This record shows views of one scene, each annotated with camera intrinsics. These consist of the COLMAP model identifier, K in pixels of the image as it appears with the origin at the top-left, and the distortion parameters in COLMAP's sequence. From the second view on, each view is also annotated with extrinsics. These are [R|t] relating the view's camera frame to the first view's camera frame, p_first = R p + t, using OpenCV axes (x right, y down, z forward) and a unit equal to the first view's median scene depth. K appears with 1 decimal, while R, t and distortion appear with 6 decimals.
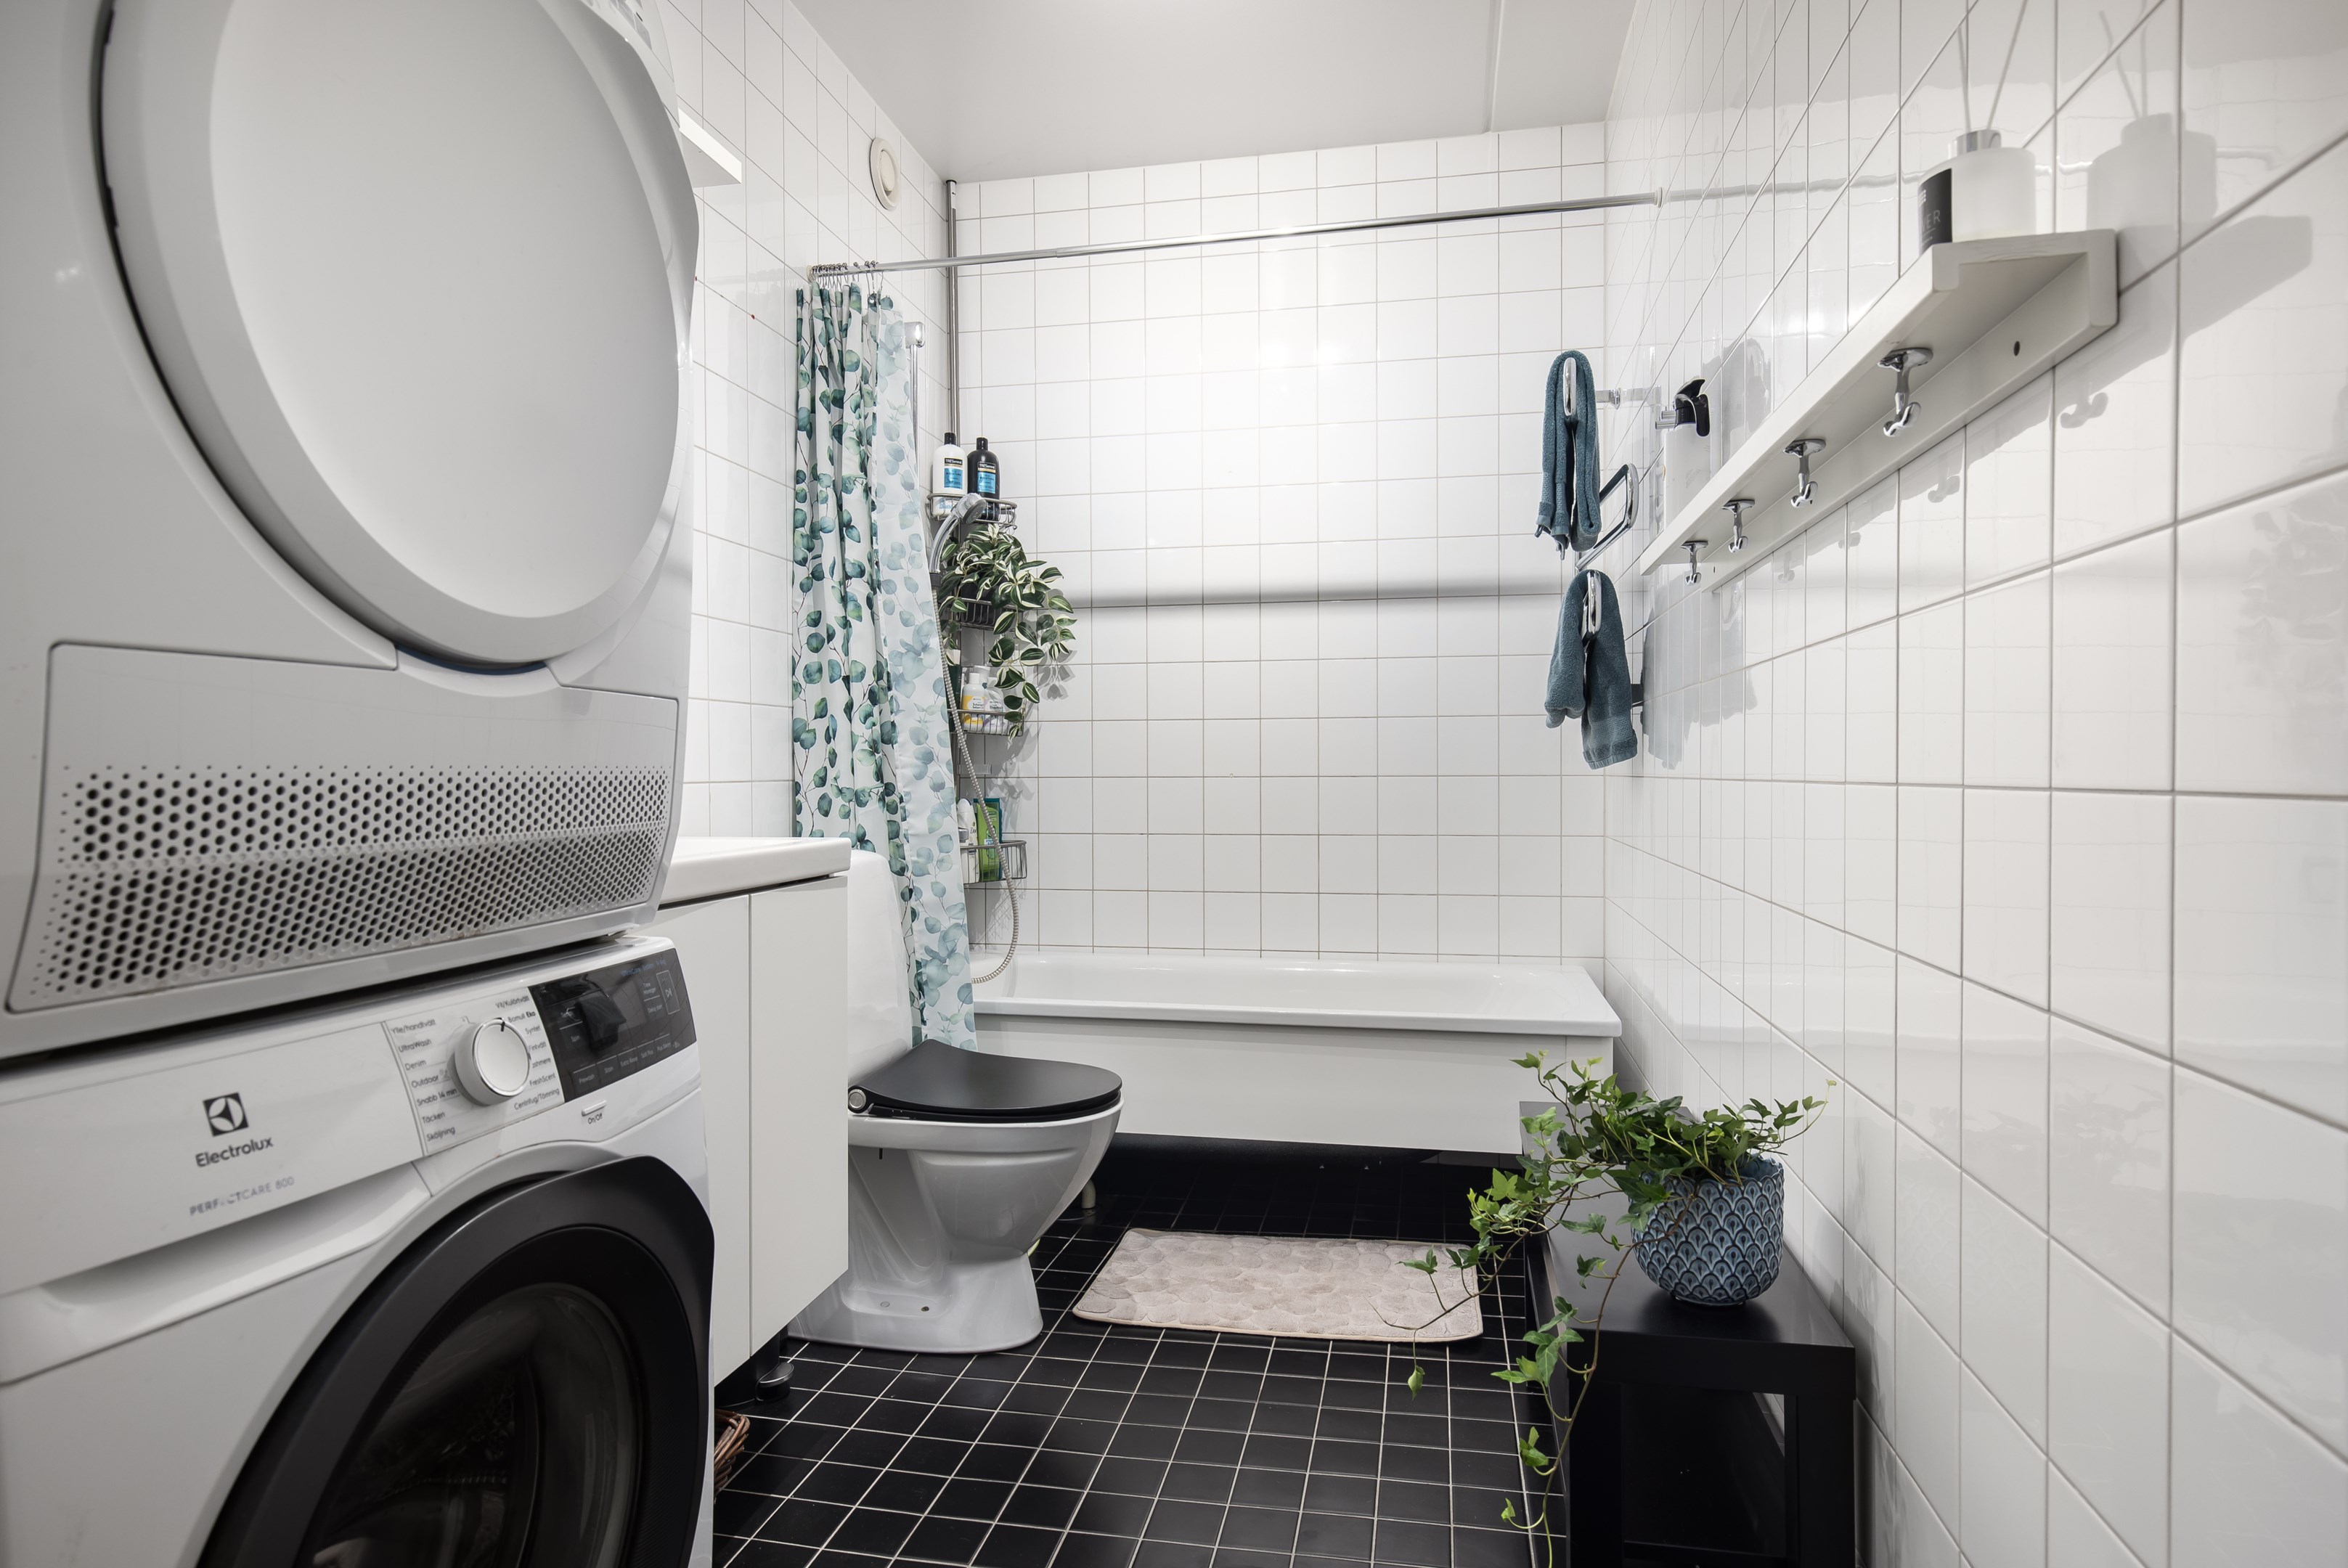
lens RADIAL K [[1314.6, 0, 1174.0], [0, 1314.6, 784.0], [0, 0, 1]] dist [0.007044, 0.000561]
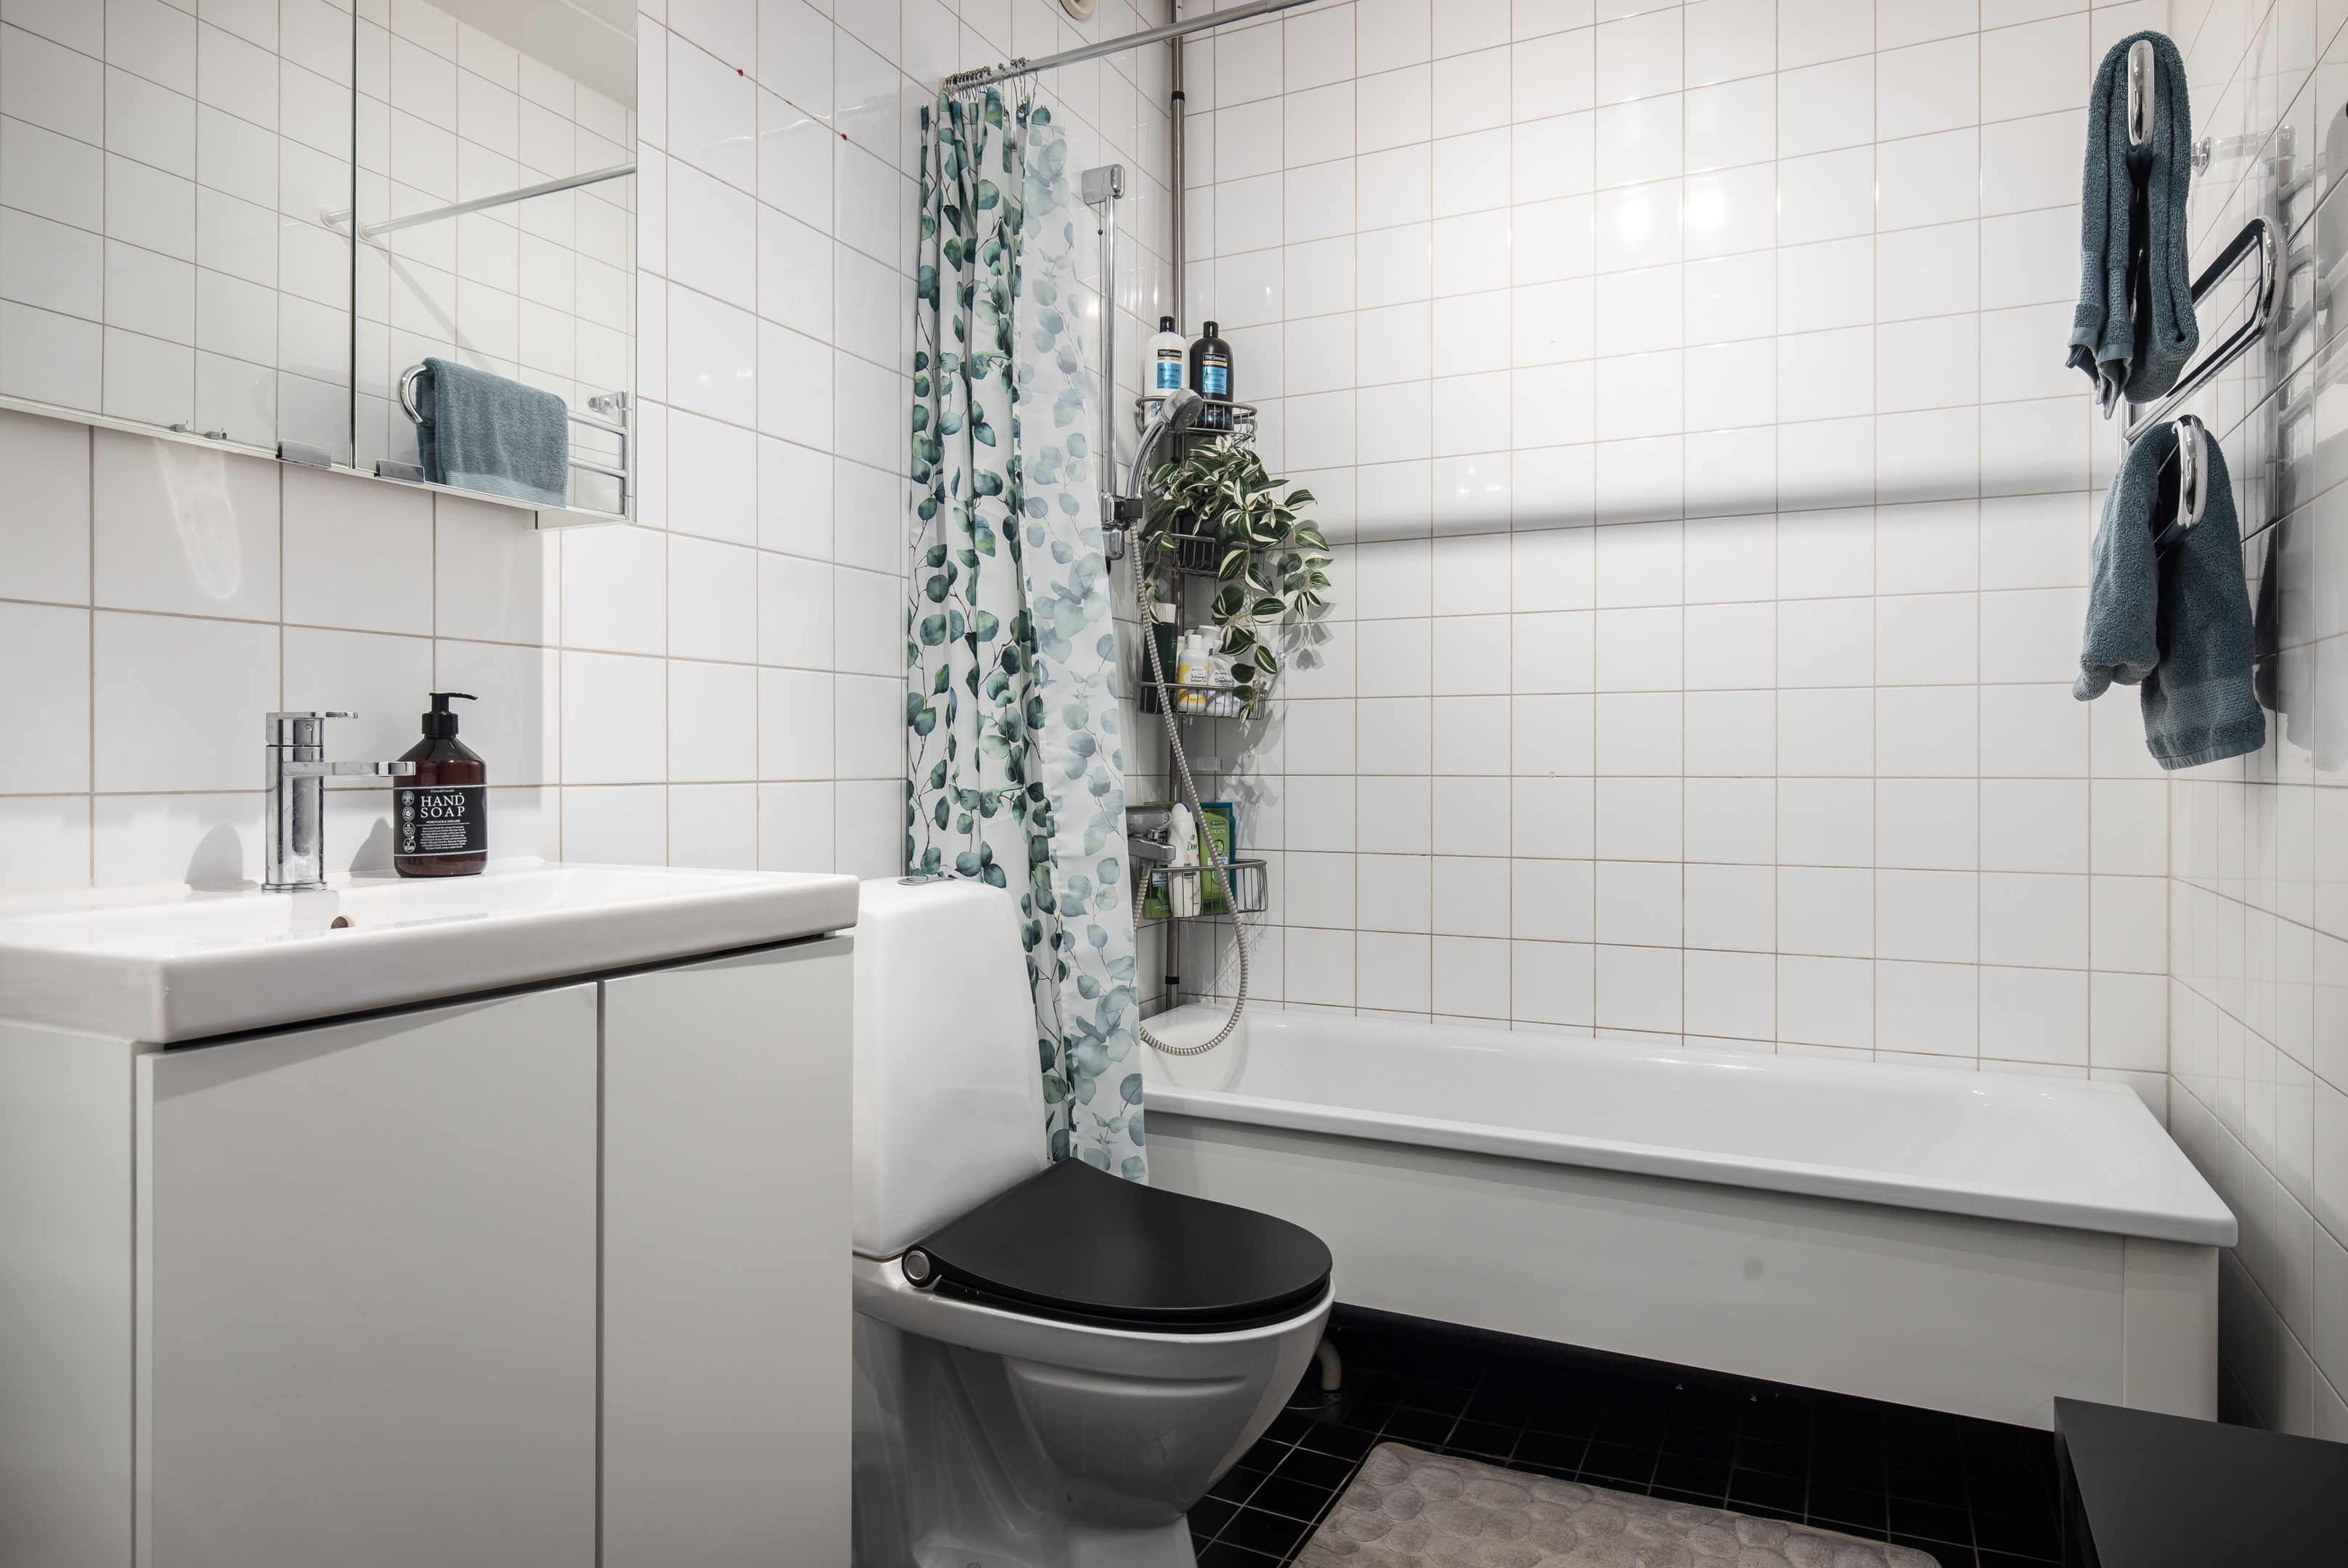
lens RADIAL K [[1432.4, 0, 1166.0], [0, 1432.4, 760.0], [0, 0, 1]] dist [0.003116, 0.000561]
pose [[0.967724, 0.004512, -0.251970, 0.047500], [-0.007657, 0.999905, -0.011503, -0.005006], [0.251894, 0.013061, 0.967667, 0.270015]]
